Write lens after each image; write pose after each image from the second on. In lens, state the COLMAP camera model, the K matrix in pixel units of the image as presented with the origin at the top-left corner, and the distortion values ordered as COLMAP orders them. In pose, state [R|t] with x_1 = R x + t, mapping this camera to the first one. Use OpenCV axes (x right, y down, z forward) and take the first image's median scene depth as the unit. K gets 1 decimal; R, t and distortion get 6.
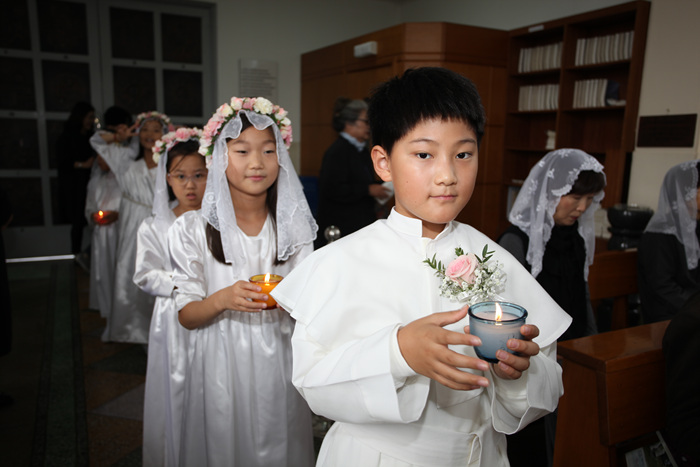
lens RADIAL K [[544.8, 0, 347.4], [0, 544.8, 233.0], [0, 0, 1]] dist [-0.008546, 0.003164]
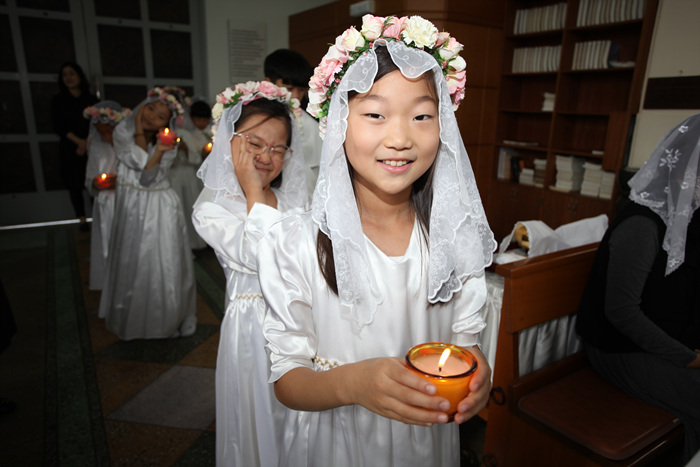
lens RADIAL K [[470.0, 0, 350.0], [0, 470.0, 233.5], [0, 0, 1]] dist [-0.037256, 0.029626]
pose [[0.996676, -0.022793, 0.078219, -0.085274], [0.014655, 0.994565, 0.103083, -0.024602], [-0.080143, -0.101594, 0.991593, 0.159601]]
